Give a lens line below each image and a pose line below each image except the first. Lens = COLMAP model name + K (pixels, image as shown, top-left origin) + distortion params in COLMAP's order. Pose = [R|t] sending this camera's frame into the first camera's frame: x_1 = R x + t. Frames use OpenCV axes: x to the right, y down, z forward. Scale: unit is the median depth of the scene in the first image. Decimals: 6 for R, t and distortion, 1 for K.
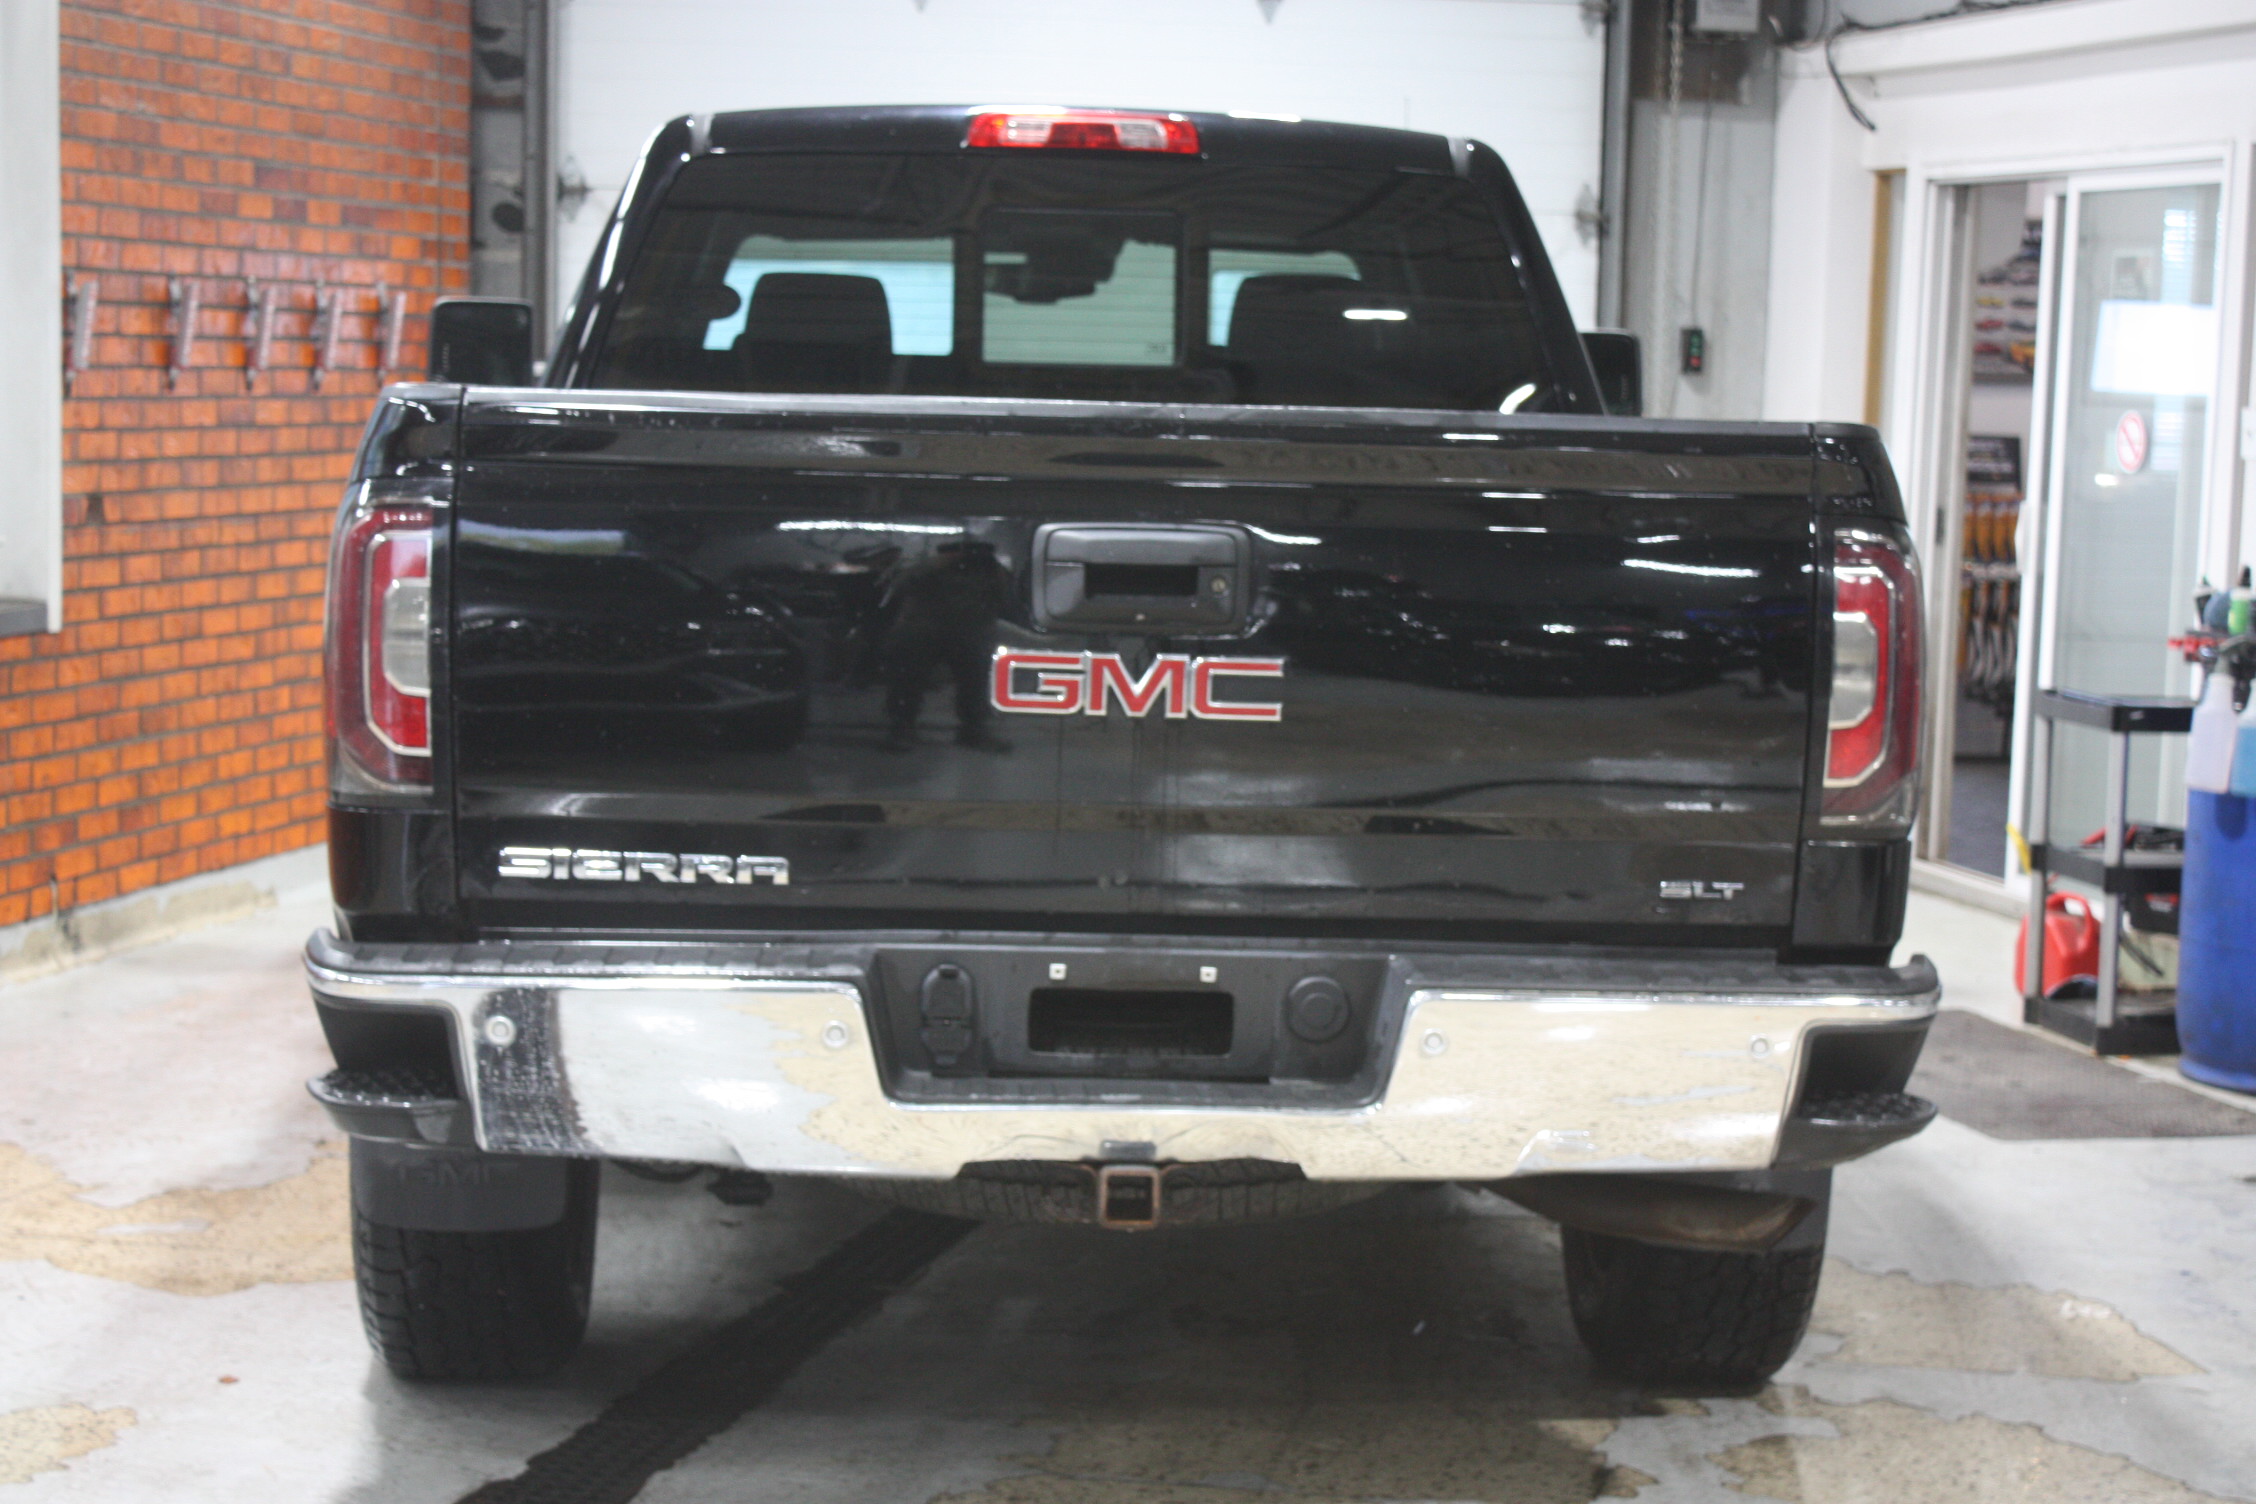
lens RADIAL K [[4386.5, 0, 1128.0], [0, 4386.5, 752.0], [0, 0, 1]] dist [-0.003989, 0.396784]
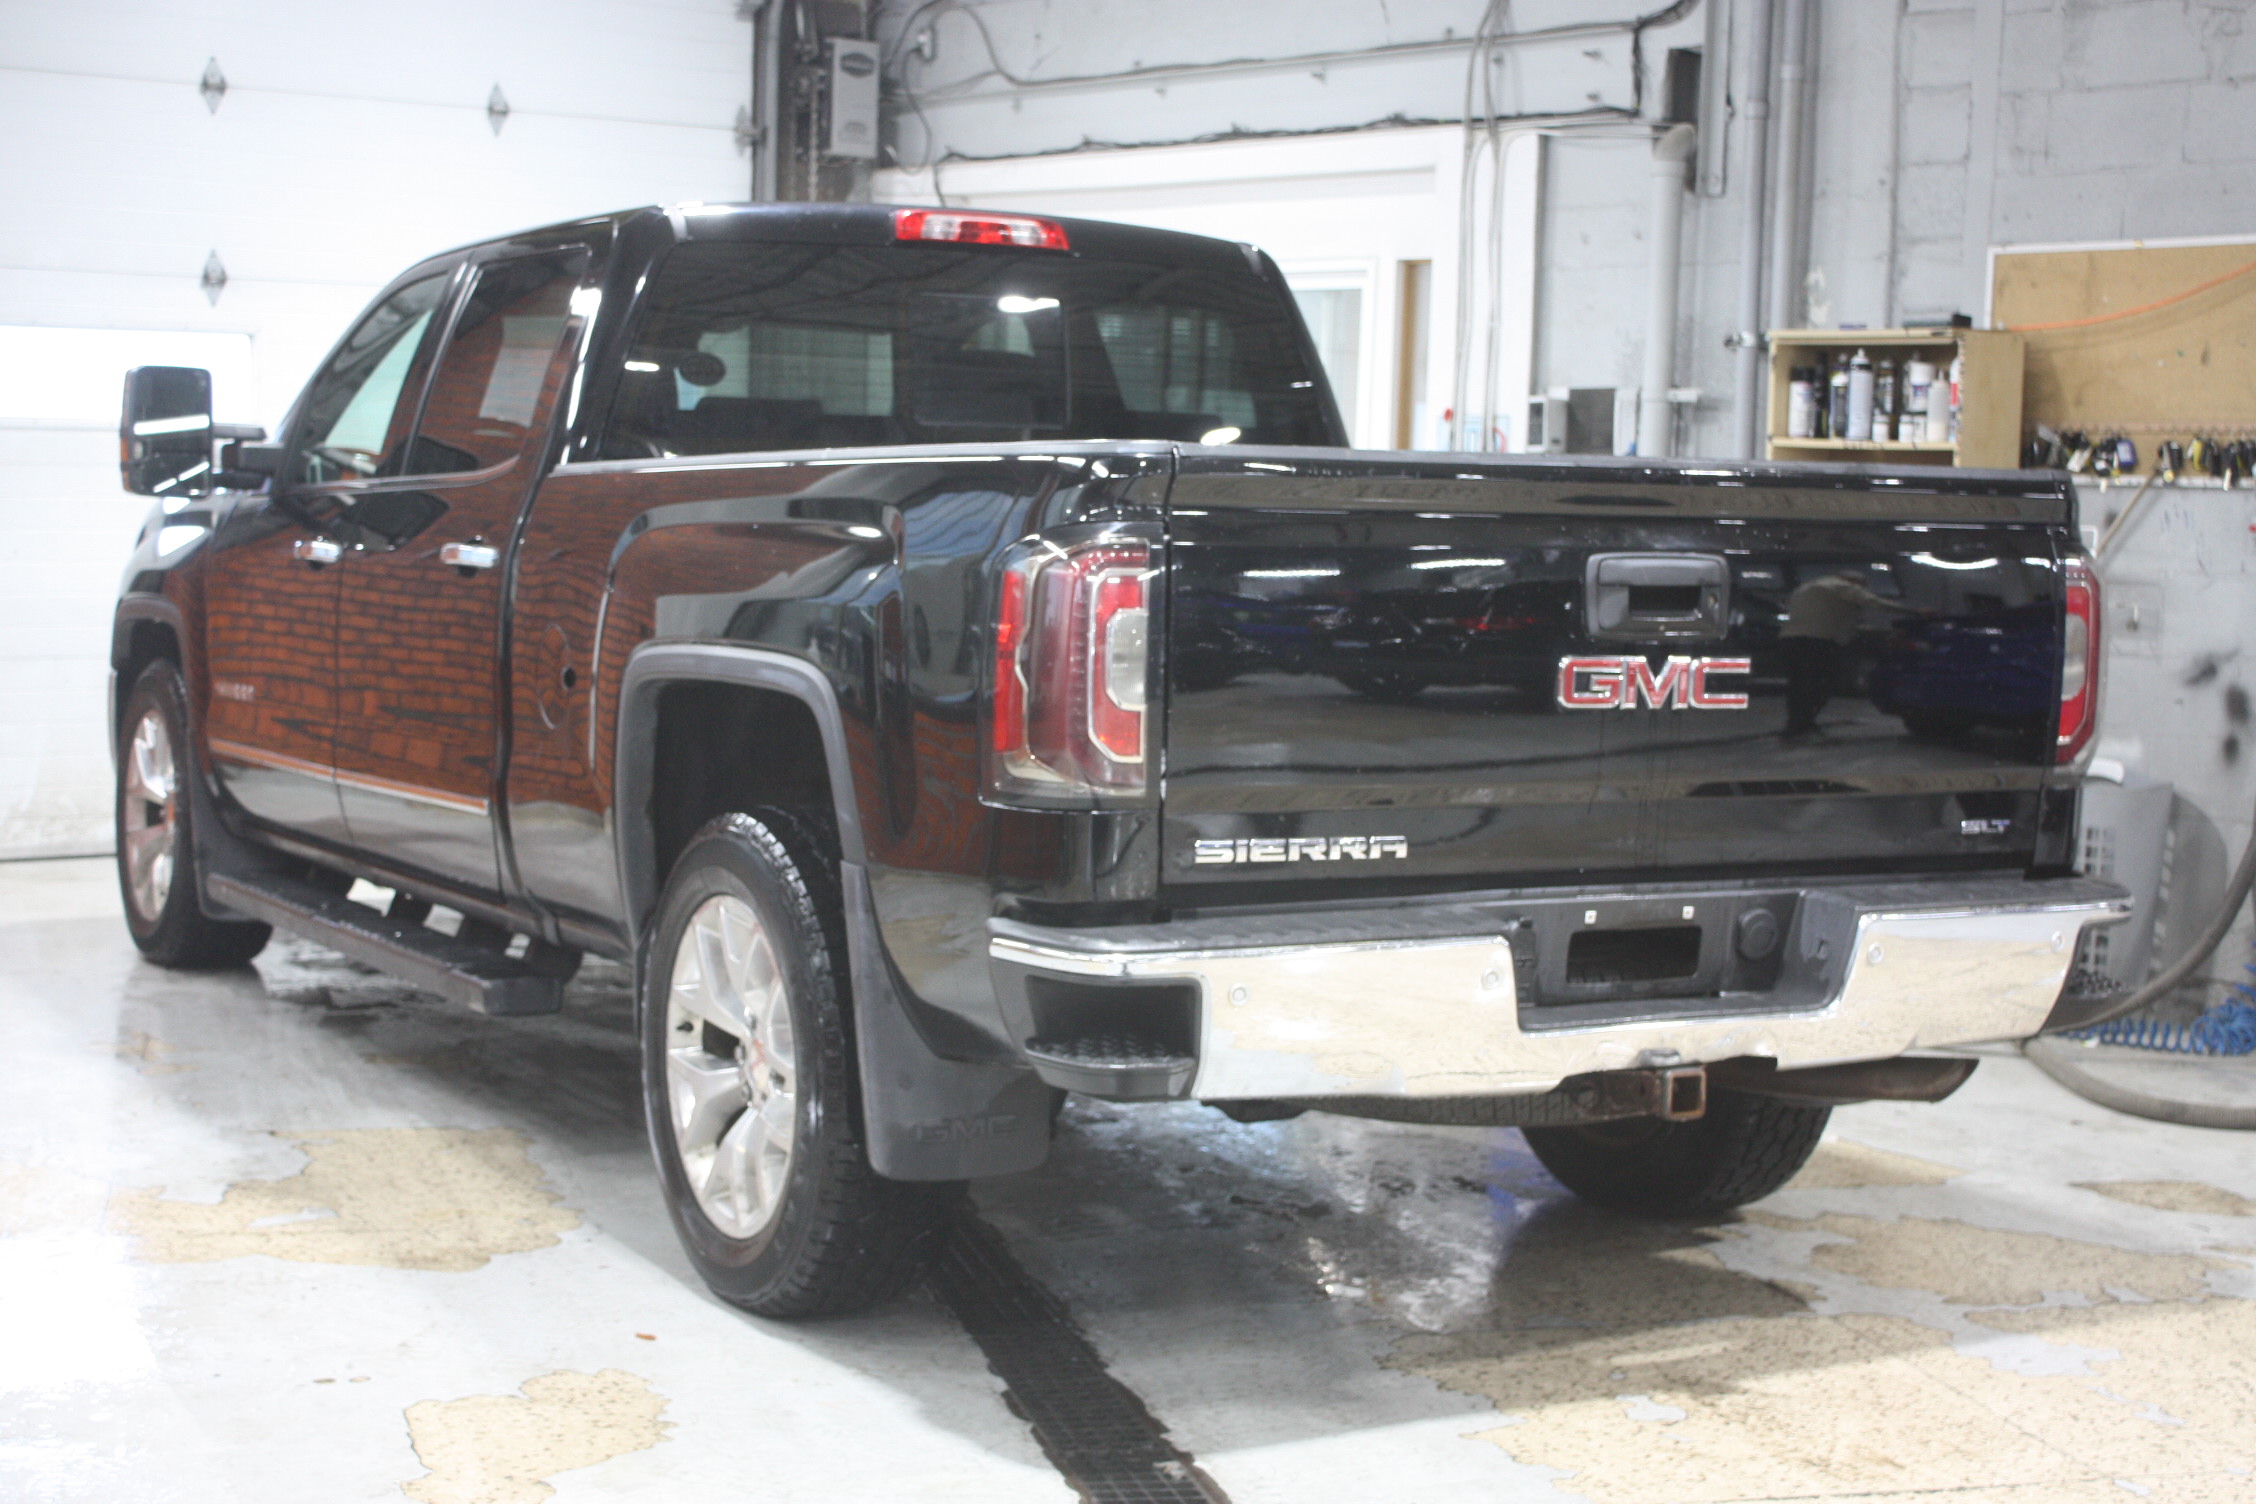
lens RADIAL K [[3565.7, 0, 1128.0], [0, 3565.7, 752.0], [0, 0, 1]] dist [0.004317, 0.013665]
pose [[0.895180, -0.038552, 0.444033, -0.577347], [0.037358, 0.999236, 0.011442, -0.012728], [-0.444135, 0.006345, 0.895937, 0.159991]]
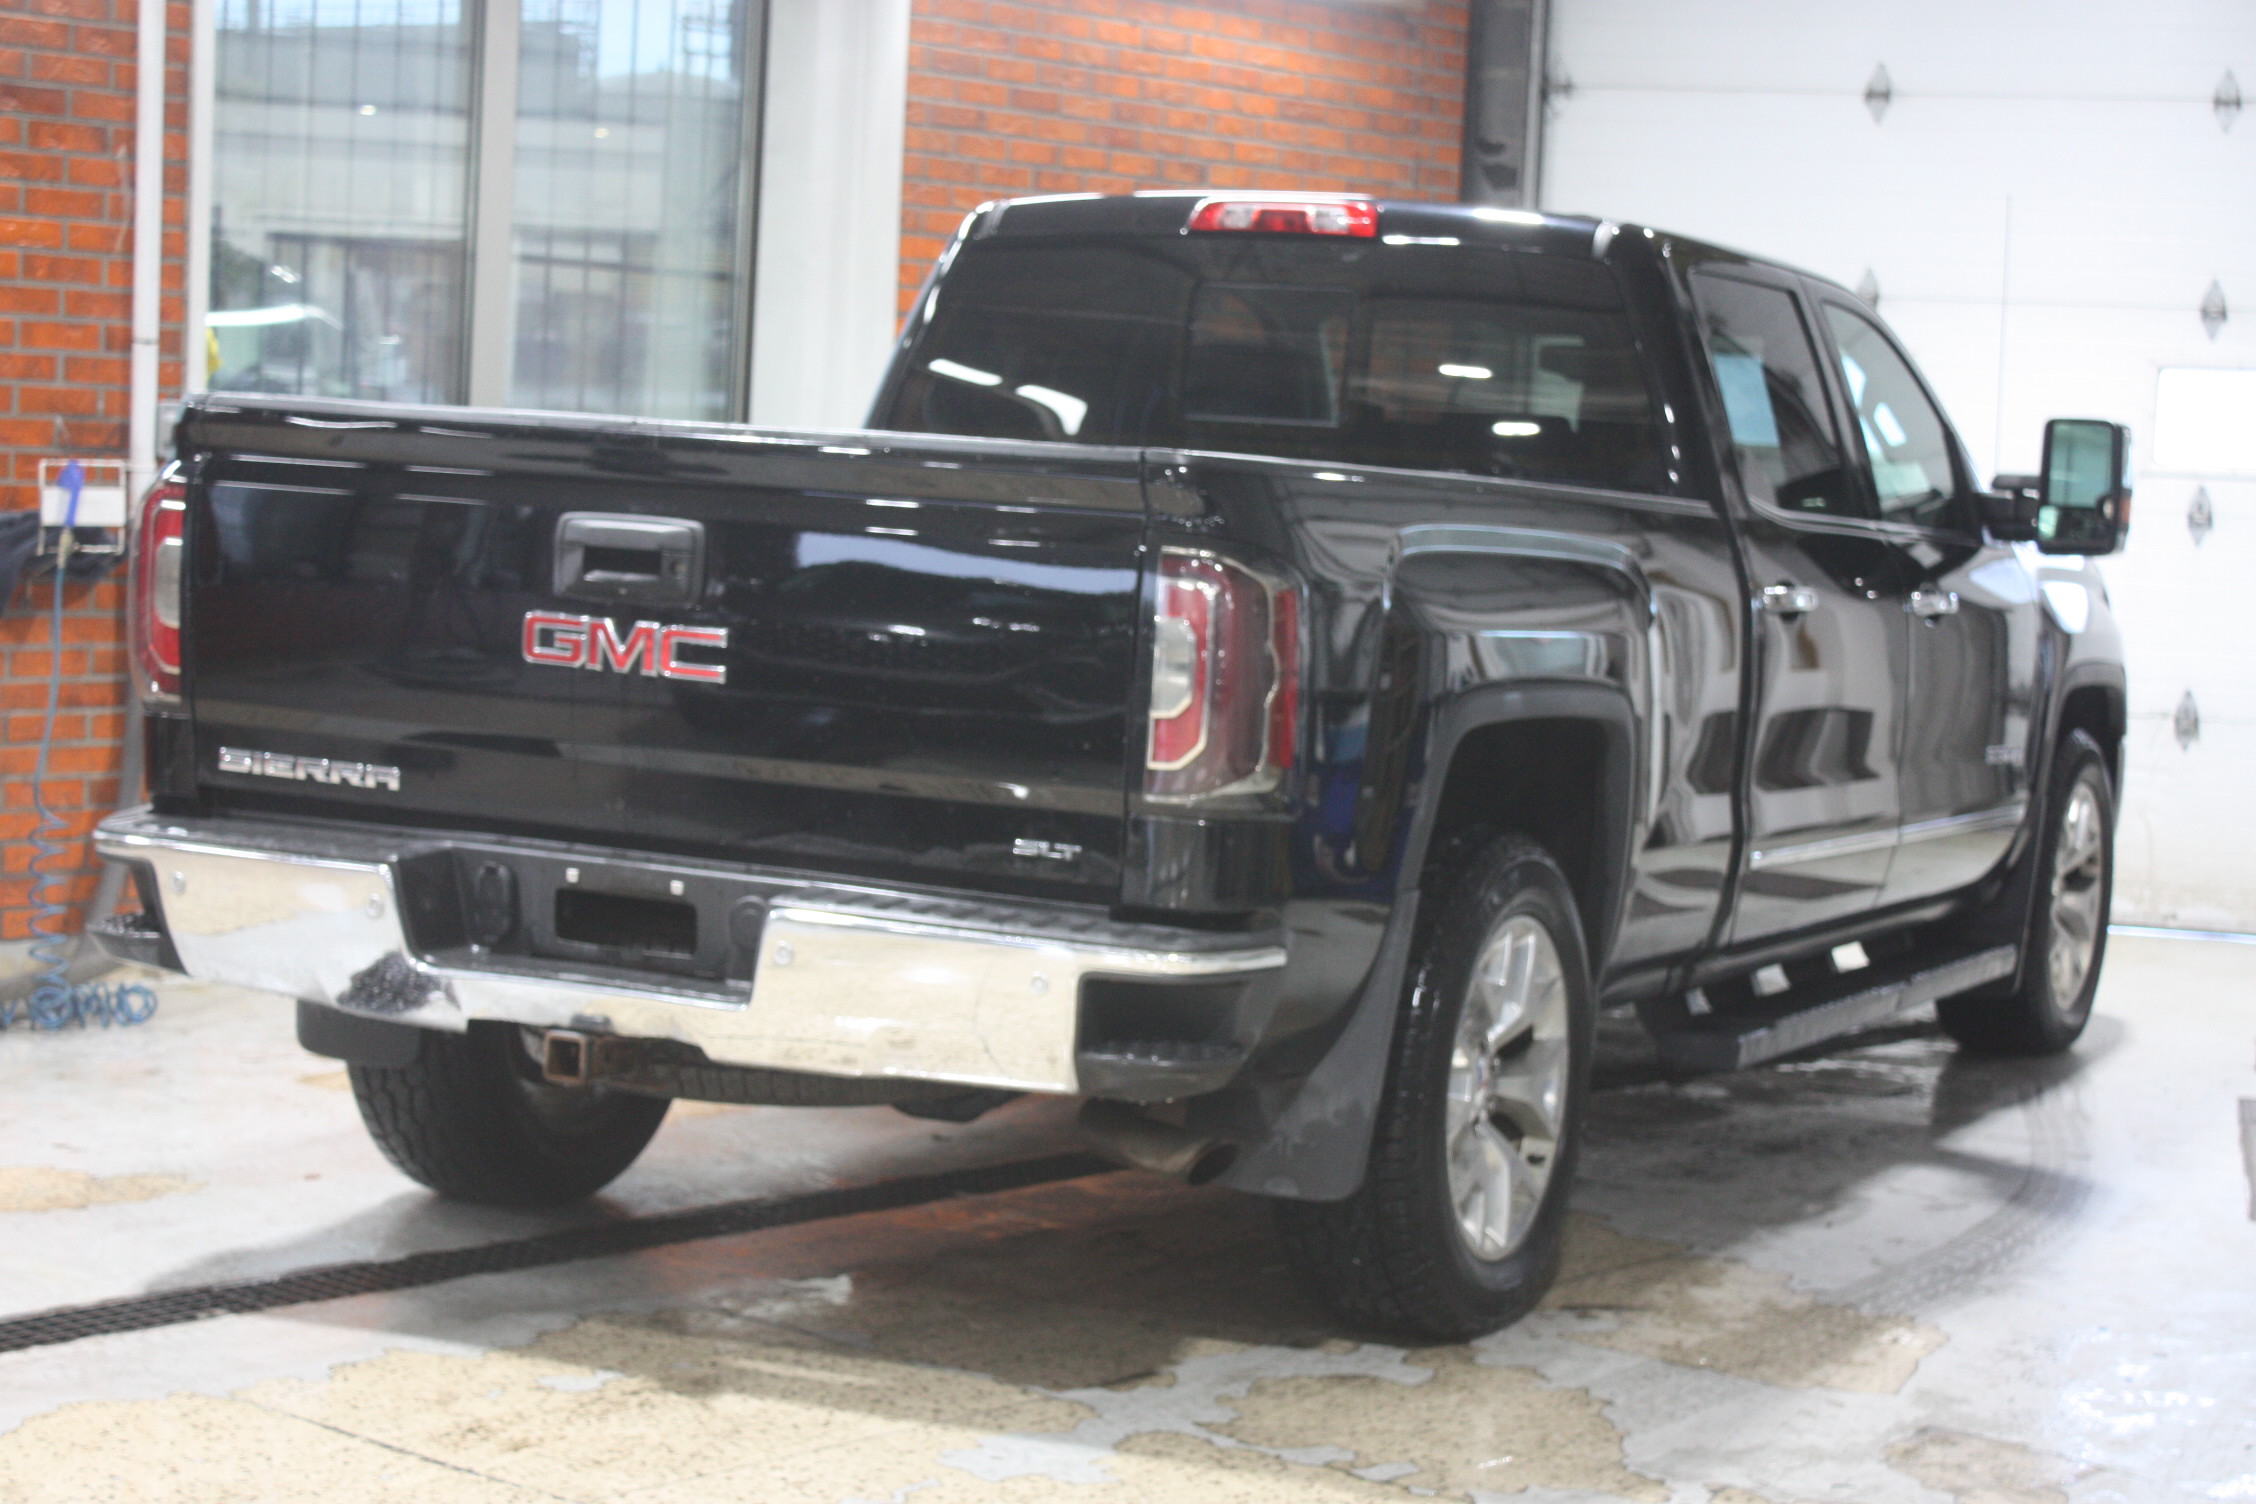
lens RADIAL K [[4192.2, 0, 1128.0], [0, 4192.2, 752.0], [0, 0, 1]] dist [0.089446, 0.148061]
pose [[0.877118, 0.061579, -0.476311, 0.685759], [-0.073788, 0.997250, -0.006952, 0.011986], [0.474573, 0.041244, 0.879249, 0.031070]]
